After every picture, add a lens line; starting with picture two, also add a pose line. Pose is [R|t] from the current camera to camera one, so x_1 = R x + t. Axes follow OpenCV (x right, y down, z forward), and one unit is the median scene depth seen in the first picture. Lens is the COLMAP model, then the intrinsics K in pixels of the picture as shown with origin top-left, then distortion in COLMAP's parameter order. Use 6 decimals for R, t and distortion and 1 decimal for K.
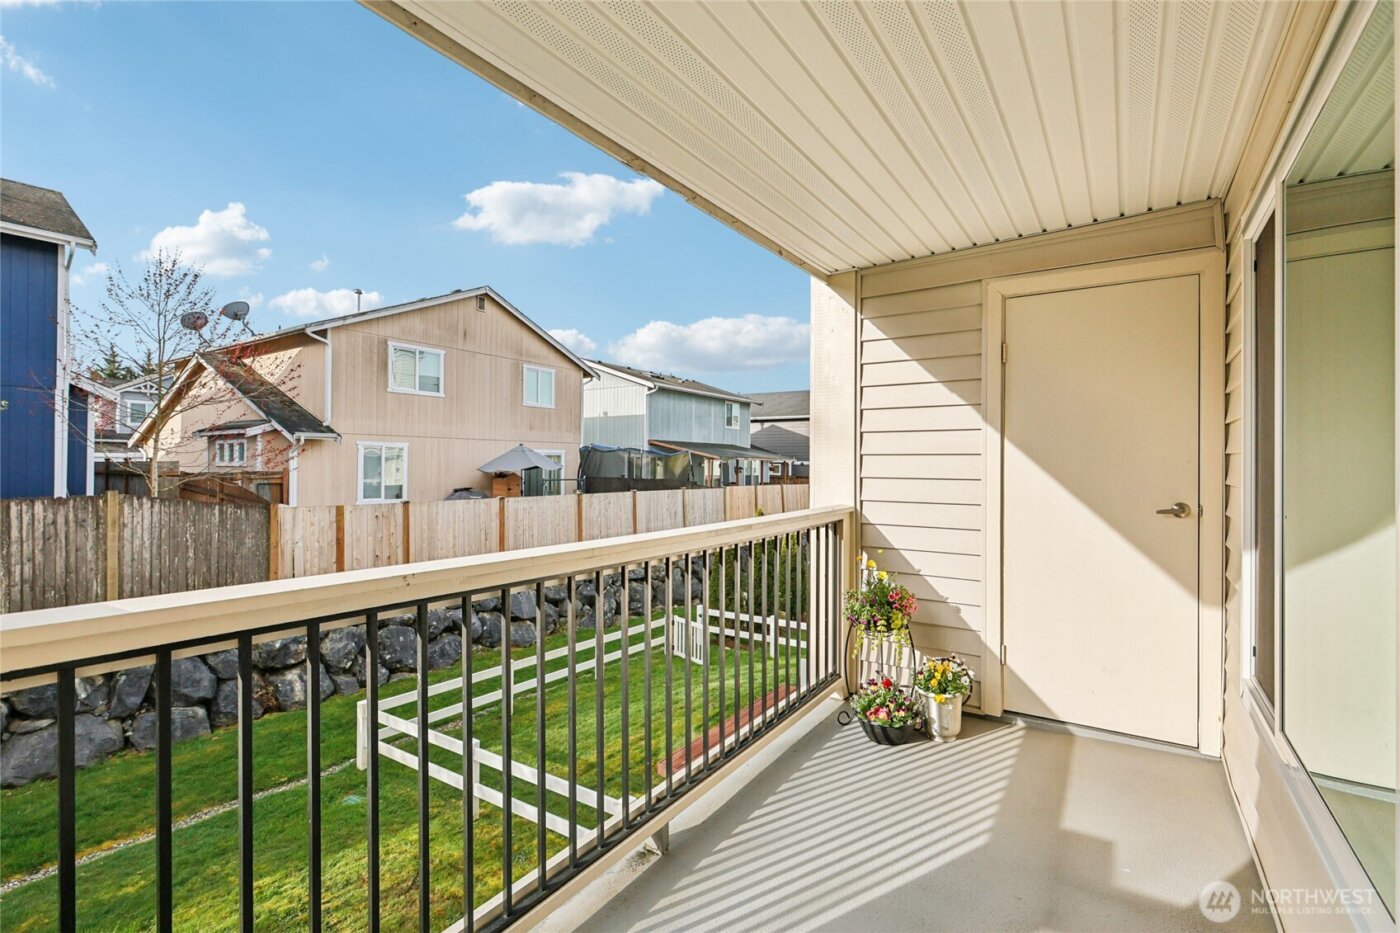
lens RADIAL K [[636.4, 0, 697.2], [0, 636.4, 466.5], [0, 0, 1]] dist [0.000266, -0.000120]
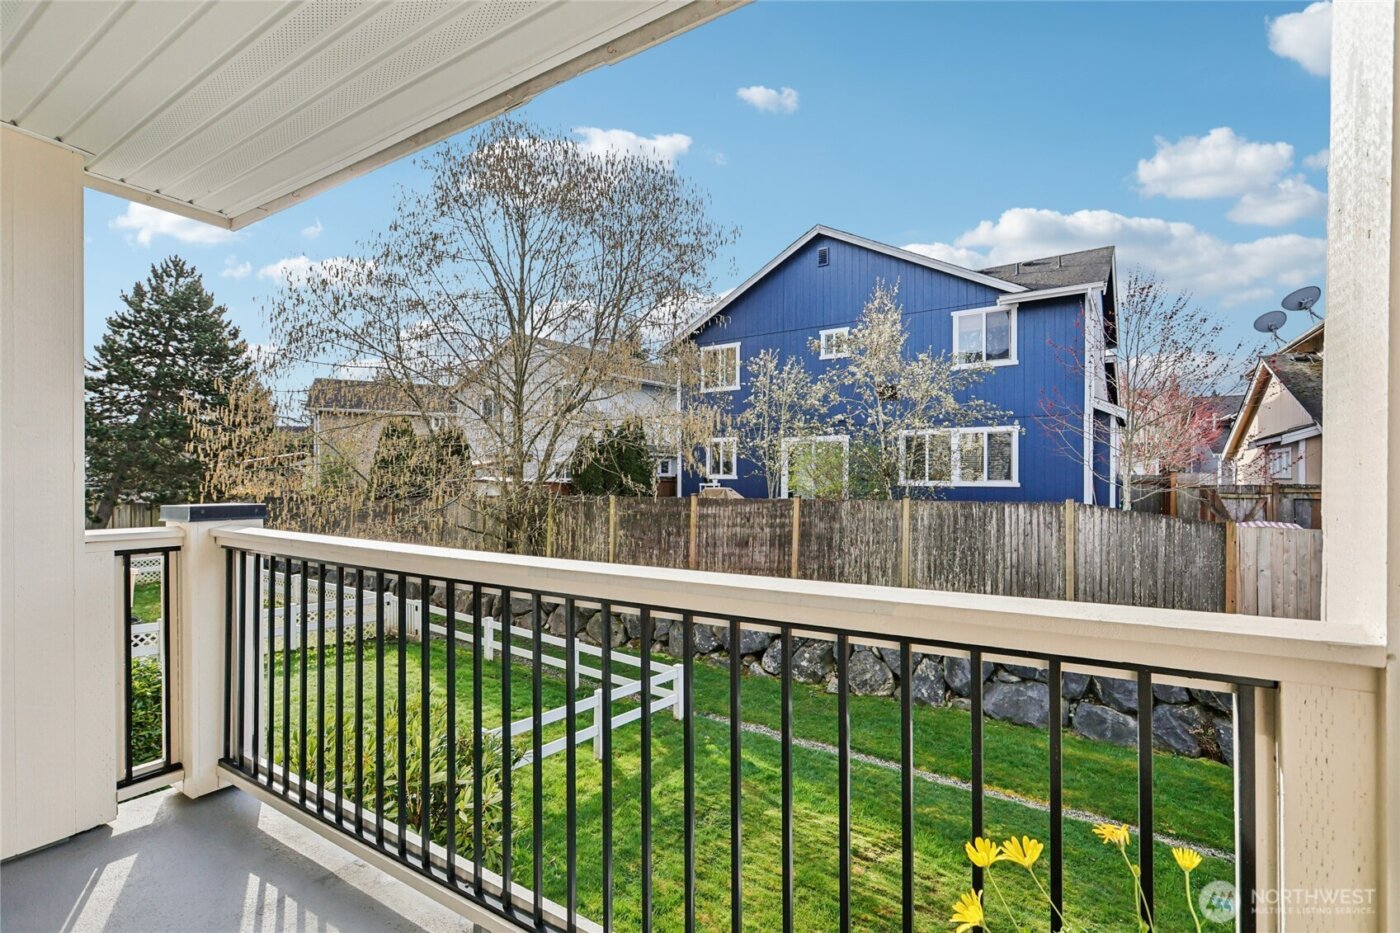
lens RADIAL K [[636.4, 0, 693.9], [0, 636.4, 467.8], [0, 0, 1]] dist [0.000266, -0.000120]
pose [[0.031945, -0.016654, -0.999351, 0.199143], [-0.003431, 0.999853, -0.016772, 0.003362], [0.999484, 0.003965, 0.031883, 0.274183]]
